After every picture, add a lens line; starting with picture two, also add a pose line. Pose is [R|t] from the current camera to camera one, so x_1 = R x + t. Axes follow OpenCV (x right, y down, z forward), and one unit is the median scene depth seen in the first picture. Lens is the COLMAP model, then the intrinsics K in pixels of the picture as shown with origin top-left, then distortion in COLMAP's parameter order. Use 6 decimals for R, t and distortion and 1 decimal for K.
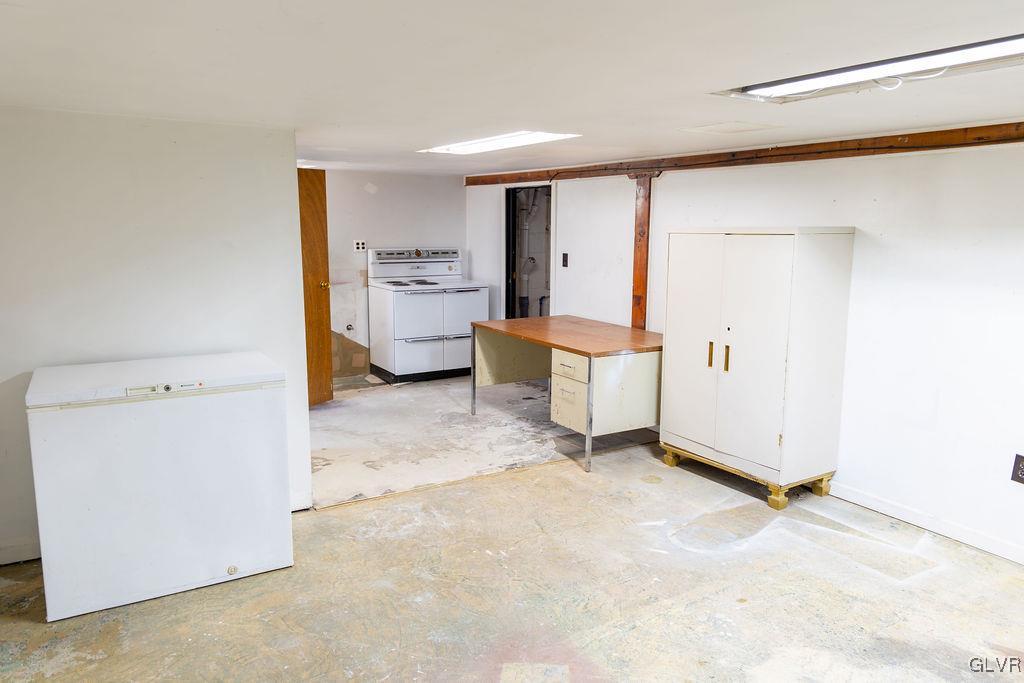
lens RADIAL K [[697.8, 0, 508.3], [0, 697.8, 338.2], [0, 0, 1]] dist [-0.005305, 0.003054]
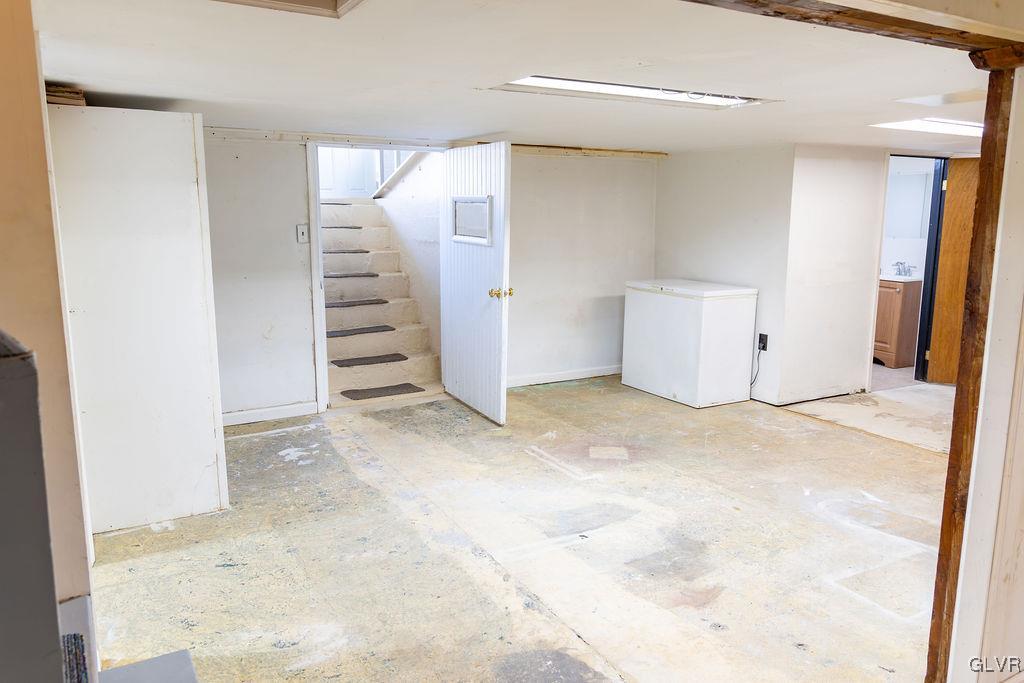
lens RADIAL K [[697.8, 0, 508.9], [0, 697.8, 339.8], [0, 0, 1]] dist [-0.005305, 0.003054]
pose [[0.019812, 0.180097, -0.983449, 1.400329], [-0.169166, 0.970064, 0.174238, -0.058398], [0.985388, 0.162914, 0.049686, 0.459835]]
